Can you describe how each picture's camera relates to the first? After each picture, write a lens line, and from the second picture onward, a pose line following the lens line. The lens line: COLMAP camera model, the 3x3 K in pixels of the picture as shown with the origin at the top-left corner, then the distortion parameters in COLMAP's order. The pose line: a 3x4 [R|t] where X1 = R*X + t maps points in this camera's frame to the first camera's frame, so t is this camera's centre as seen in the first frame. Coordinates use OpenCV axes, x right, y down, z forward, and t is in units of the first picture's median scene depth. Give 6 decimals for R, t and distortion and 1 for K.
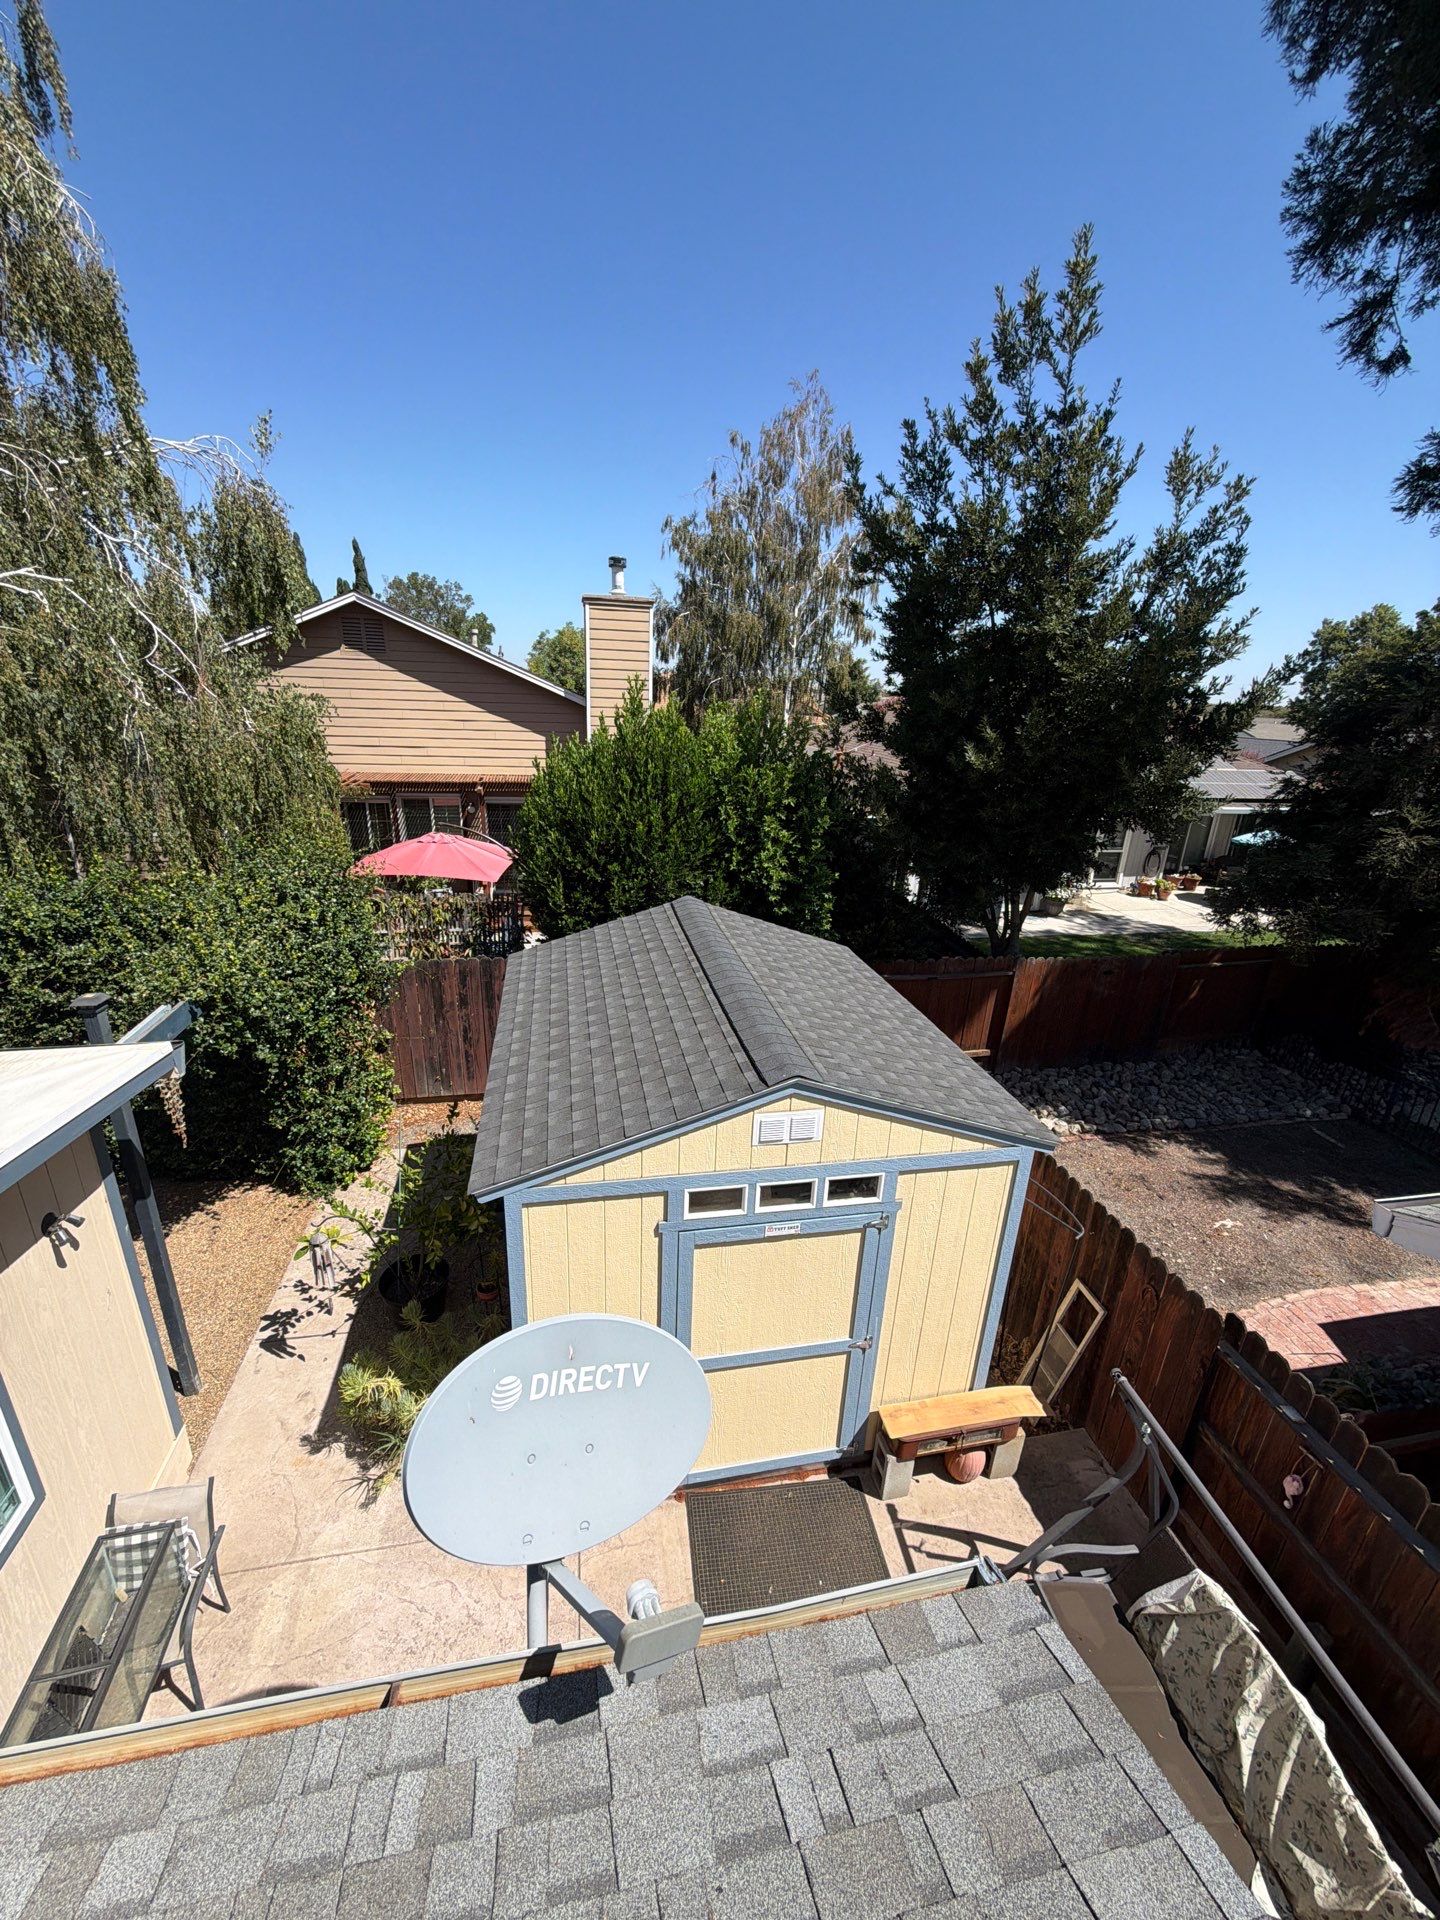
lens RADIAL K [[764.4, 0, 719.4], [0, 764.4, 971.2], [0, 0, 1]] dist [0.004668, -0.000873]
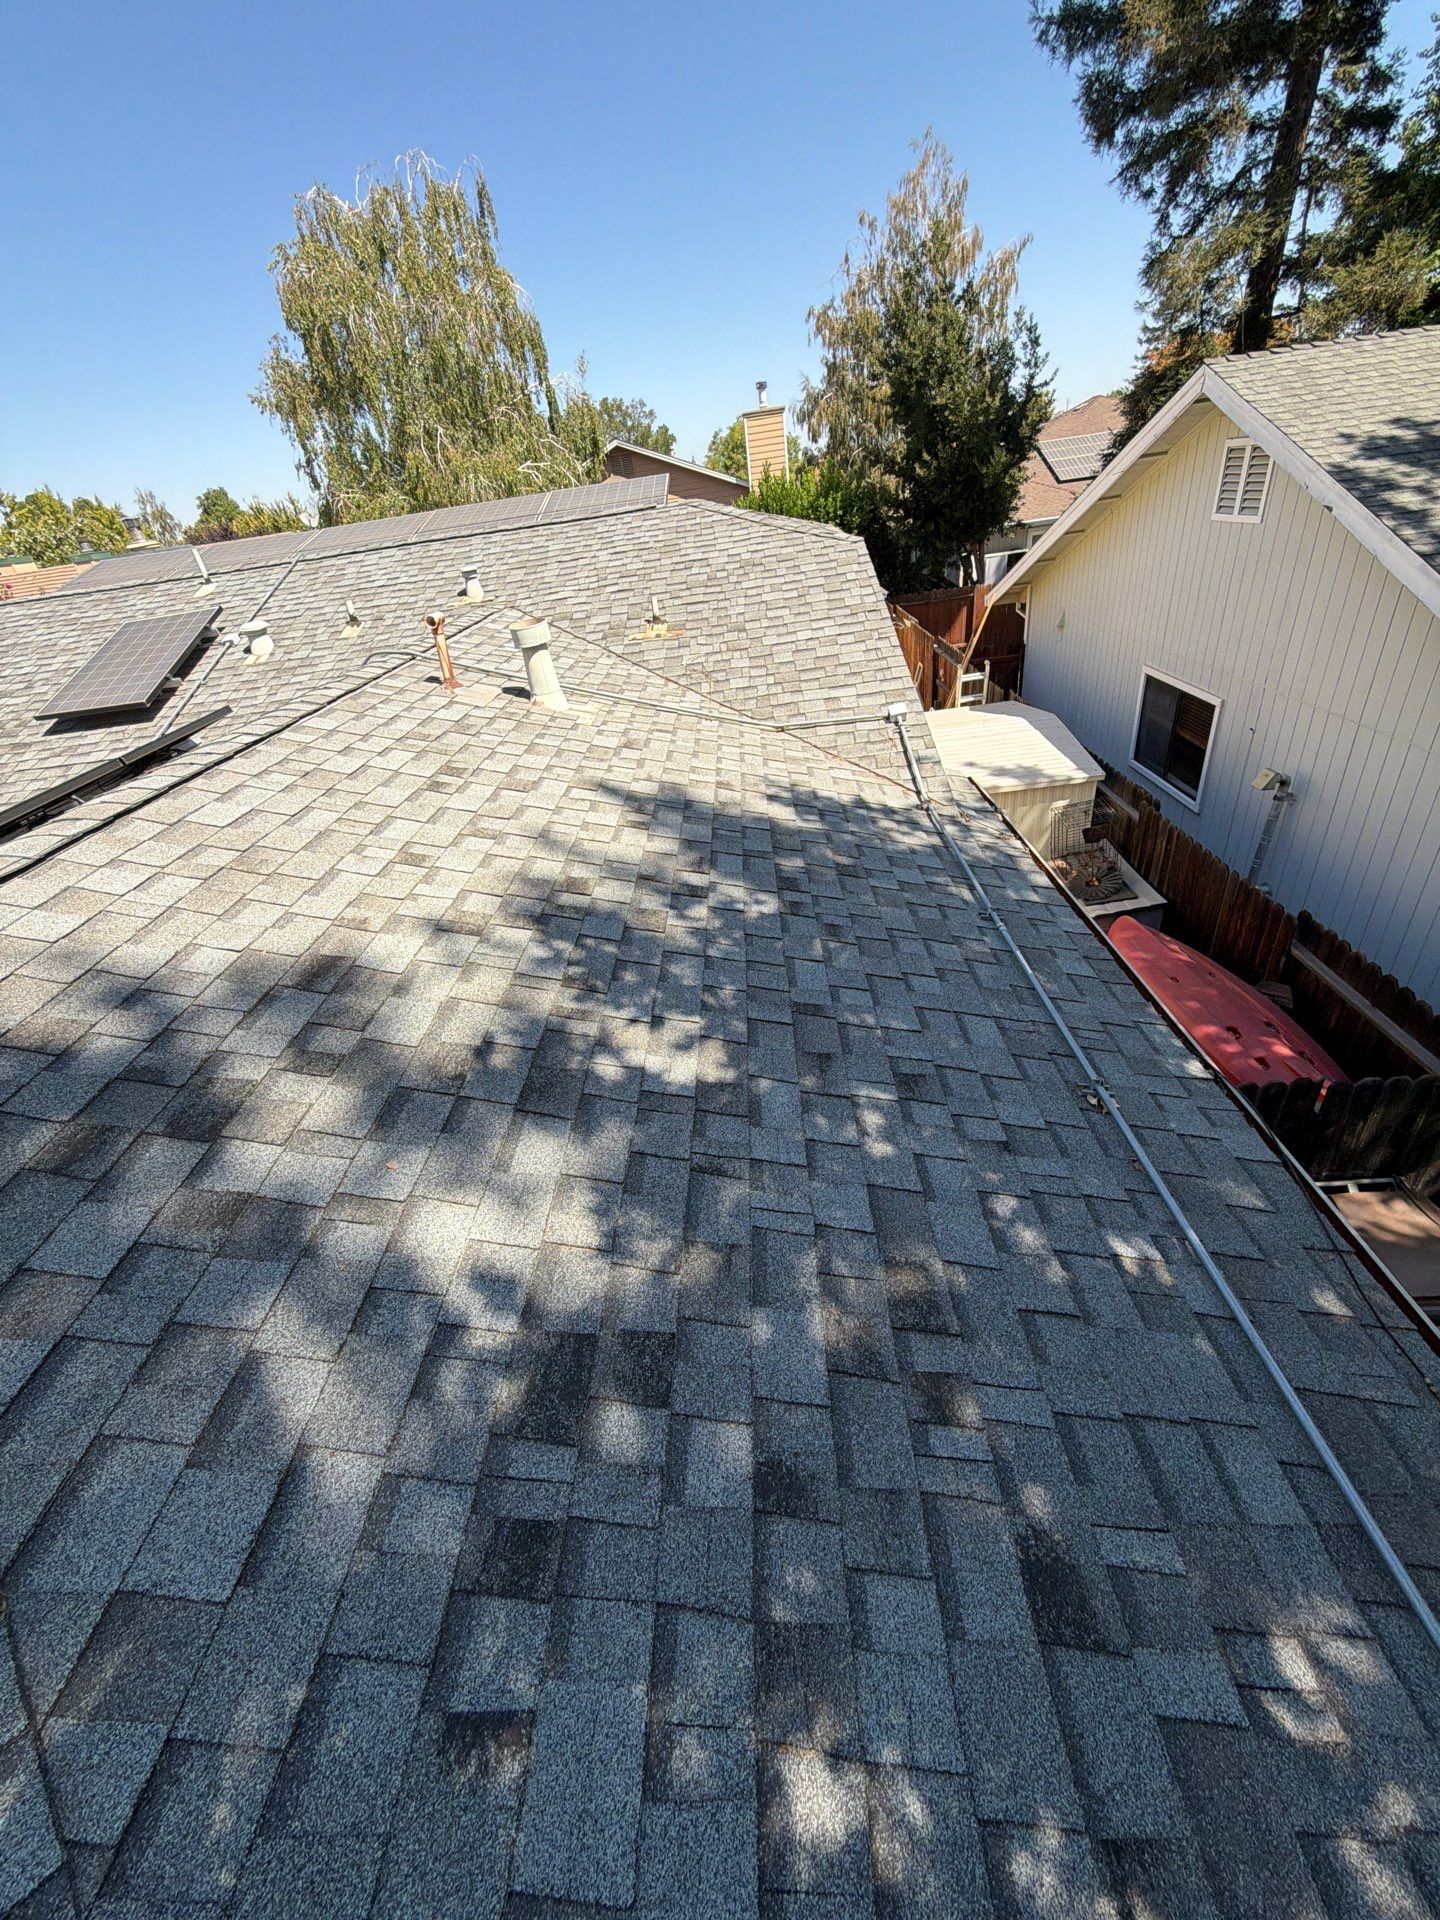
lens RADIAL K [[764.4, 0, 722.2], [0, 764.4, 972.3], [0, 0, 1]] dist [0.004668, -0.000873]
pose [[0.965171, -0.024104, -0.260506, 0.087308], [0.080829, 0.974504, 0.209303, 0.161237], [0.248819, -0.223070, 0.942512, -0.401444]]
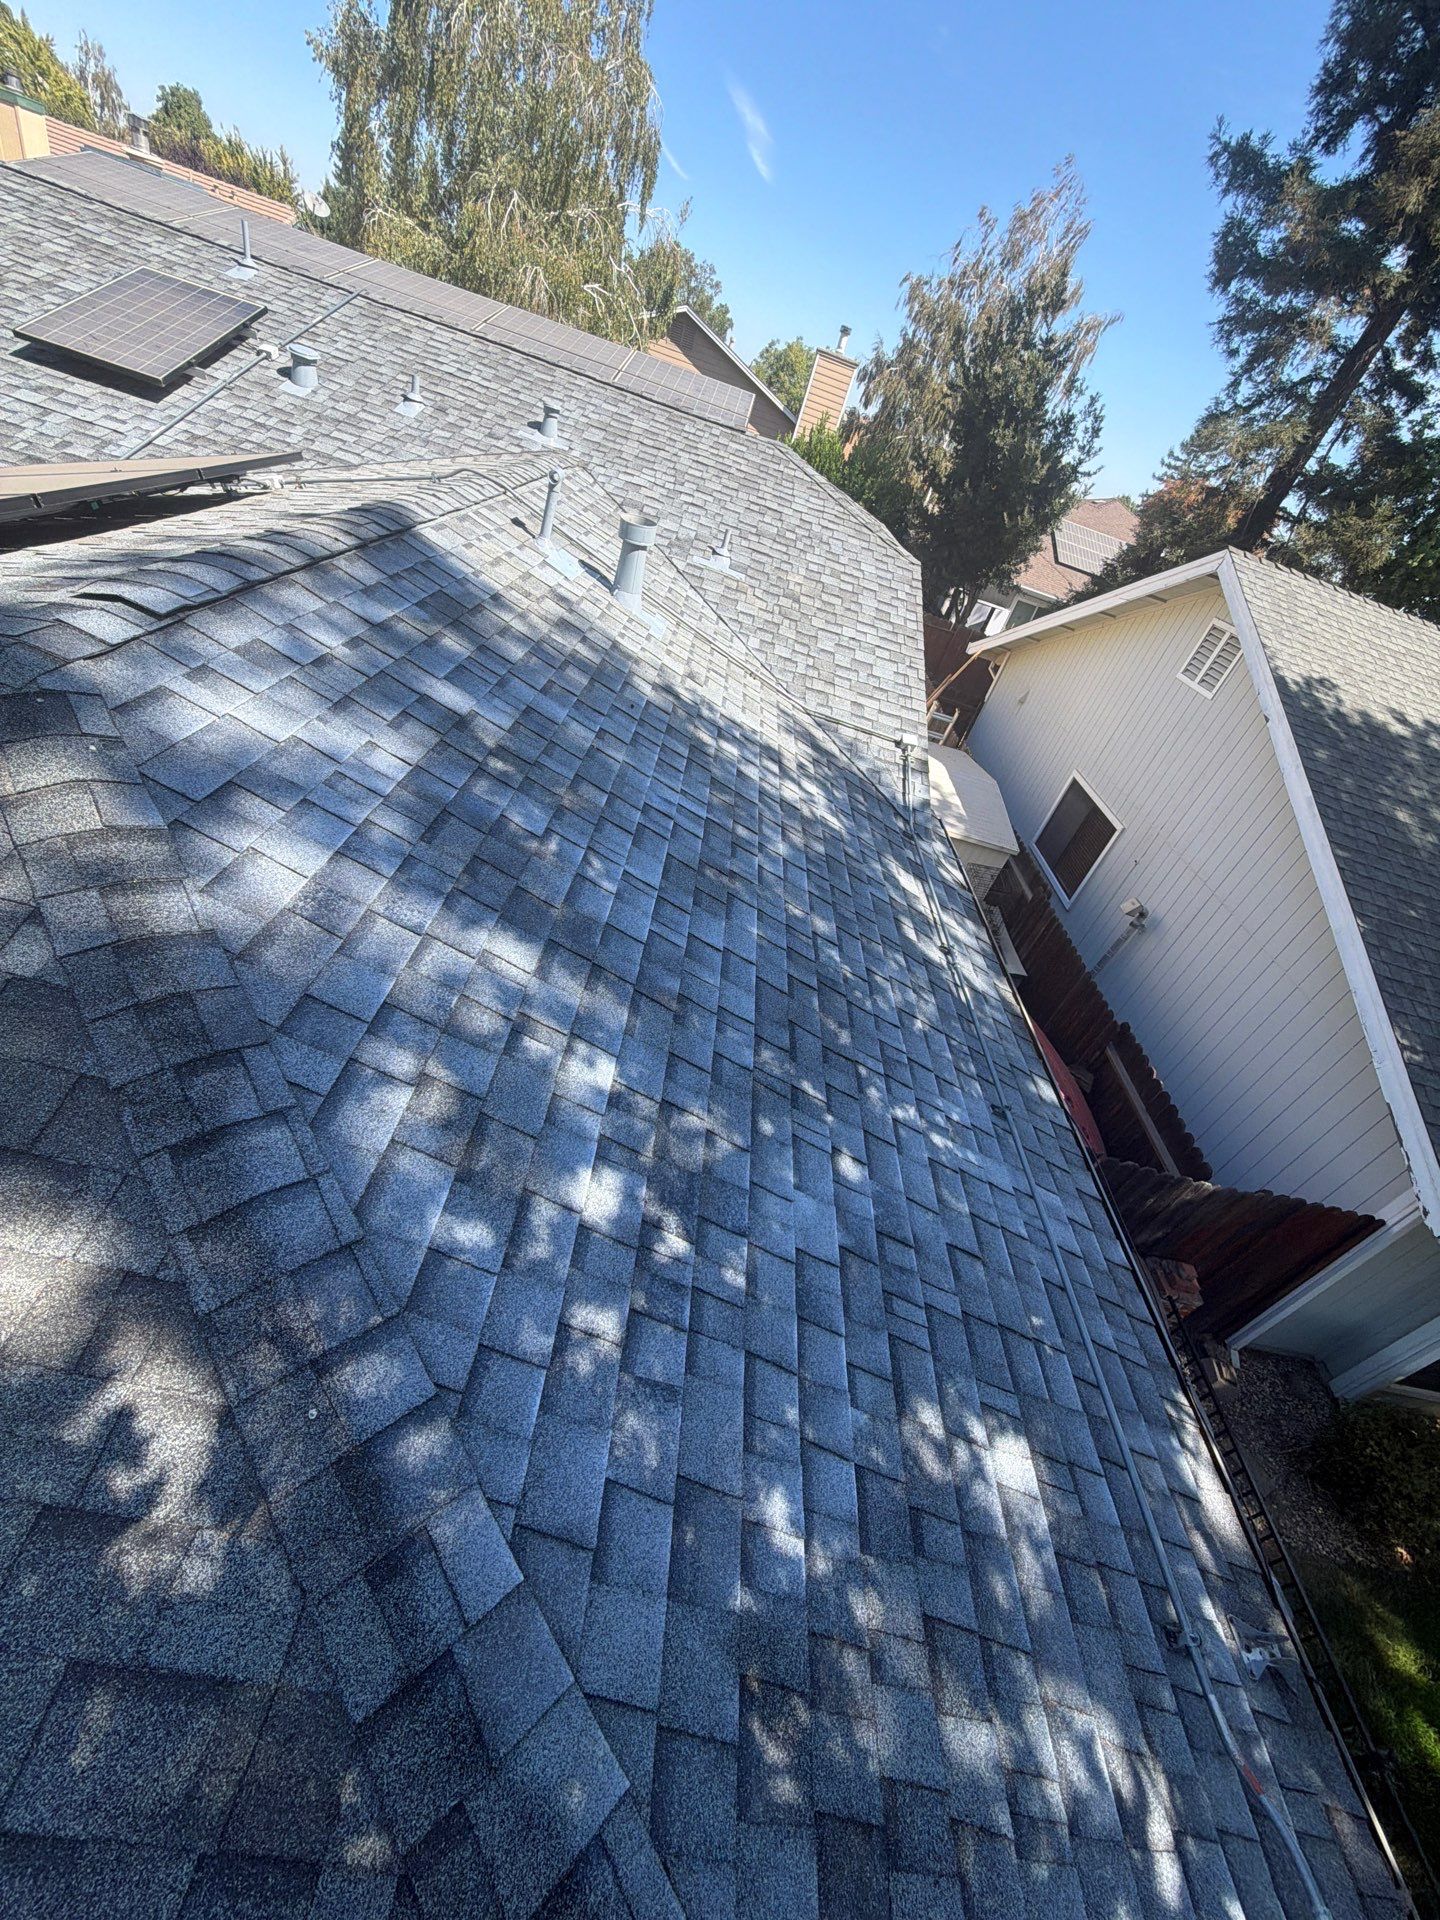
lens RADIAL K [[764.4, 0, 718.7], [0, 764.4, 969.7], [0, 0, 1]] dist [0.004668, -0.000873]
pose [[0.941750, 0.333075, -0.046556, 0.064376], [-0.309465, 0.912426, 0.267788, 0.158966], [0.131673, -0.237782, 0.962352, -0.421979]]
